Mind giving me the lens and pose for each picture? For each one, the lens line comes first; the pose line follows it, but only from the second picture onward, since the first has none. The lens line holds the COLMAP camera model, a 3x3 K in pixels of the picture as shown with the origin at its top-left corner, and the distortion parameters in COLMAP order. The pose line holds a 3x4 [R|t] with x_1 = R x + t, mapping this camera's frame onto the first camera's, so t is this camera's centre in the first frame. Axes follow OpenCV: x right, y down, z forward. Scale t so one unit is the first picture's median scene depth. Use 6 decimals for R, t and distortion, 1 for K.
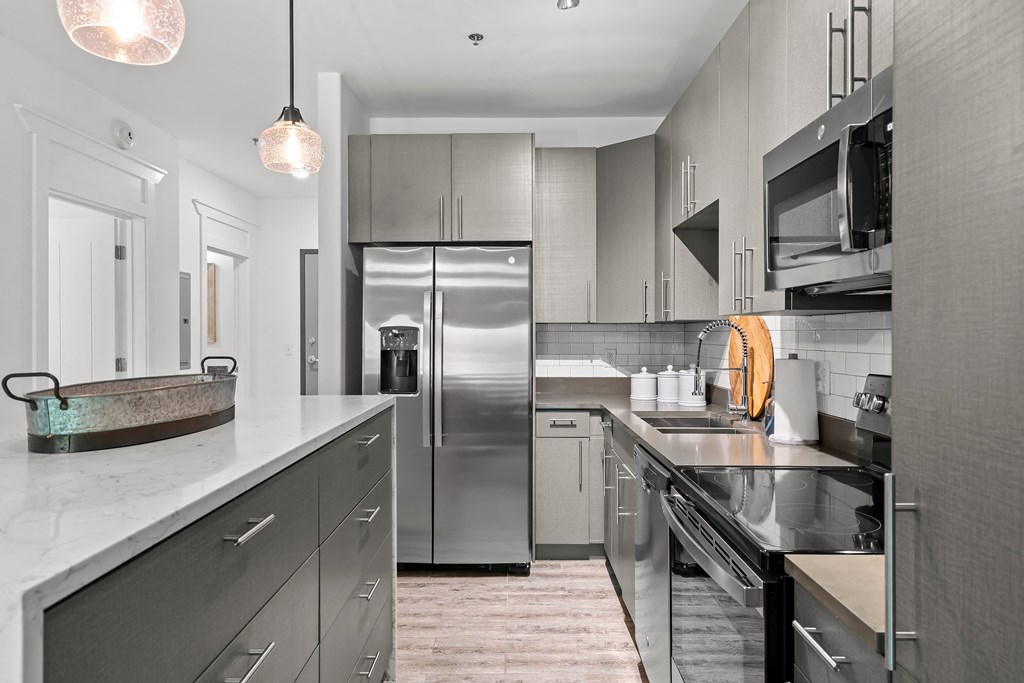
lens RADIAL K [[658.5, 0, 512.0], [0, 658.5, 341.5], [0, 0, 1]] dist [0.004019, 0.000554]
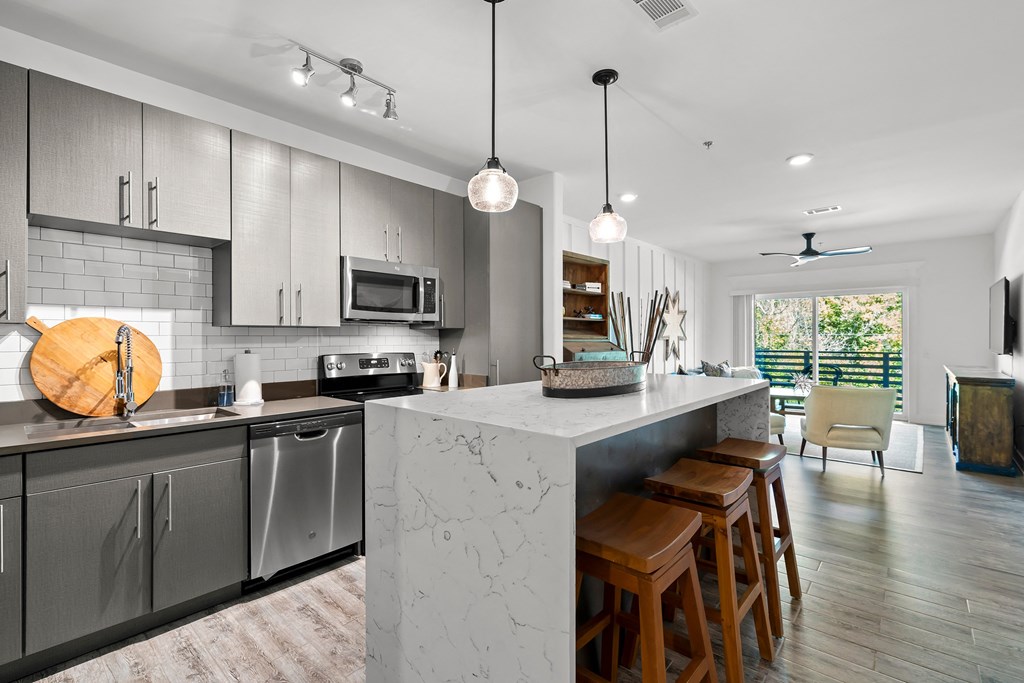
lens RADIAL K [[461.2, 0, 512.0], [0, 461.2, 341.5], [0, 0, 1]] dist [-0.000602, -0.000088]
pose [[-0.752586, -0.001416, 0.658492, -0.569766], [0.012415, 0.999789, 0.016339, -0.009312], [-0.658377, 0.020472, -0.752410, 0.985063]]
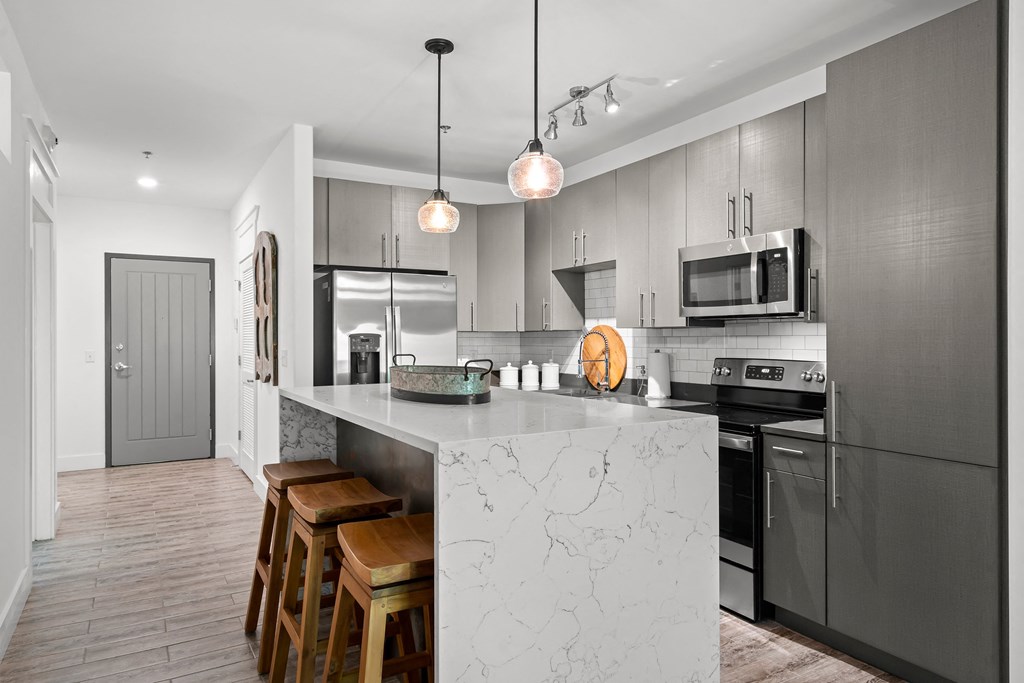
lens RADIAL K [[630.4, 0, 512.0], [0, 630.4, 341.5], [0, 0, 1]] dist [0.002618, 0.000324]
pose [[0.856088, -0.002492, 0.516823, -0.564123], [0.007681, 0.999939, -0.007900, 0.004621], [-0.516772, 0.010733, 0.856056, -0.196563]]
